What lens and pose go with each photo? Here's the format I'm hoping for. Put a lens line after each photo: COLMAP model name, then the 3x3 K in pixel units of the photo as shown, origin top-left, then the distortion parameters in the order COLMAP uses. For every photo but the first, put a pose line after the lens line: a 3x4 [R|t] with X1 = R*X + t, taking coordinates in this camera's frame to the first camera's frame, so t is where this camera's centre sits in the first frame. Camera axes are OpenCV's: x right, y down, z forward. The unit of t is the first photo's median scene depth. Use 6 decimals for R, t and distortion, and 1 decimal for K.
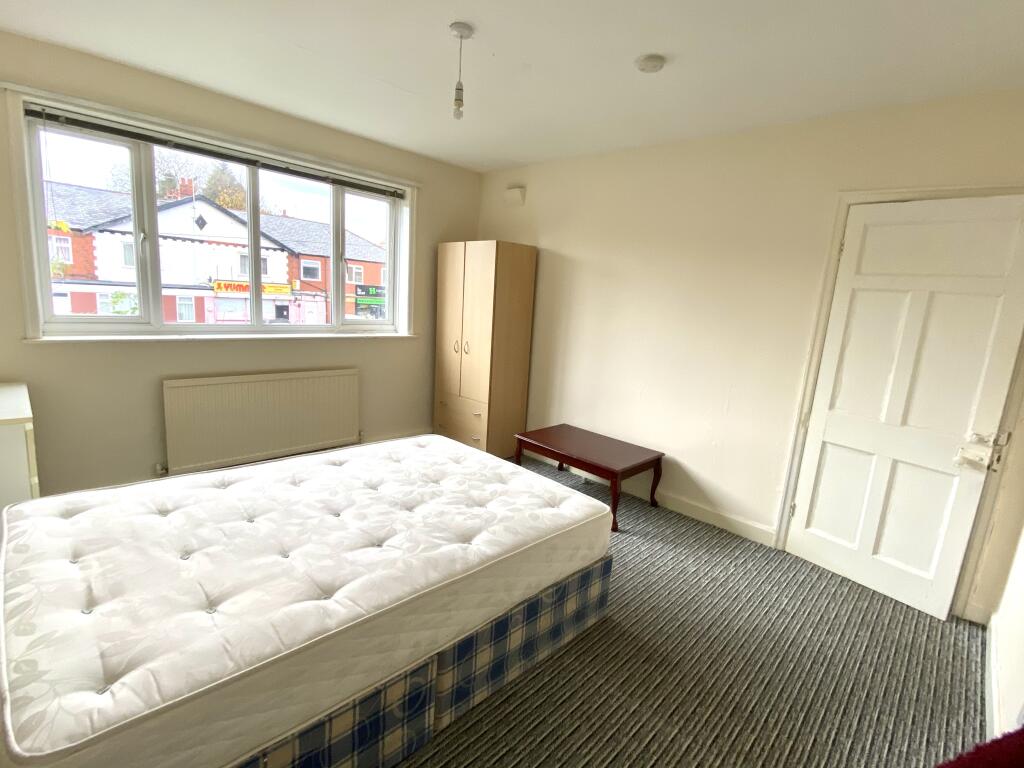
lens RADIAL K [[490.8, 0, 509.8], [0, 490.8, 381.9], [0, 0, 1]] dist [0.012063, -0.004436]
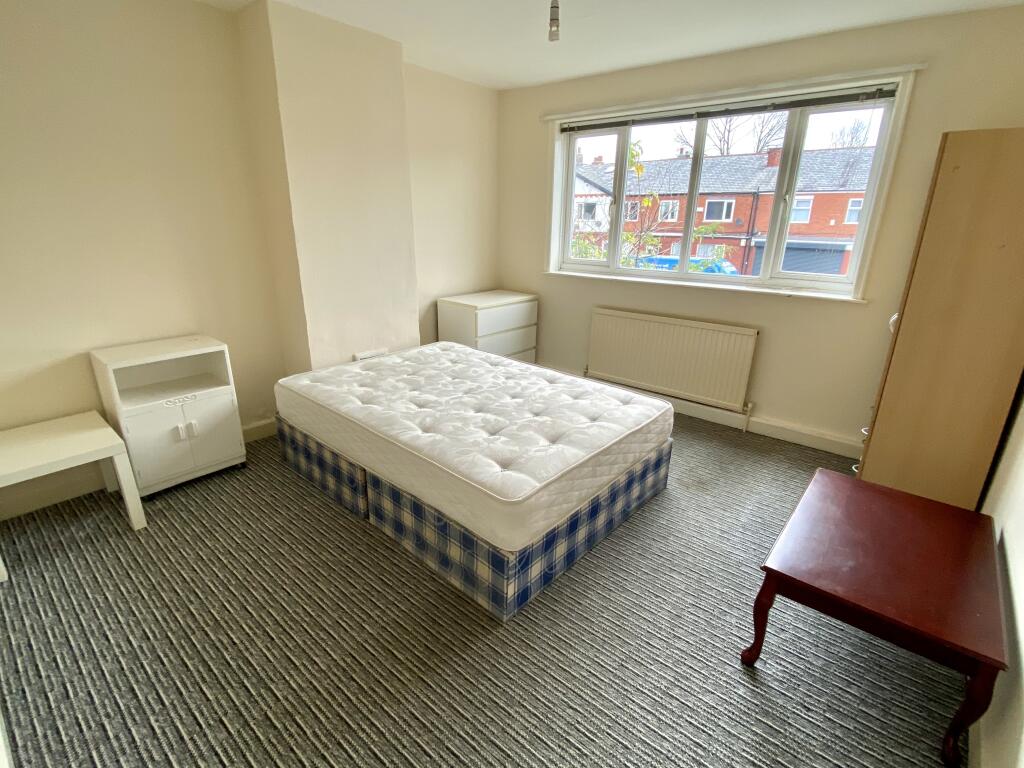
lens RADIAL K [[490.8, 0, 513.7], [0, 490.8, 388.2], [0, 0, 1]] dist [0.012063, -0.004436]
pose [[0.065287, 0.265381, -0.961931, 1.134576], [-0.194376, 0.948904, 0.248594, -0.140229], [0.978752, 0.170746, 0.113534, 1.092232]]
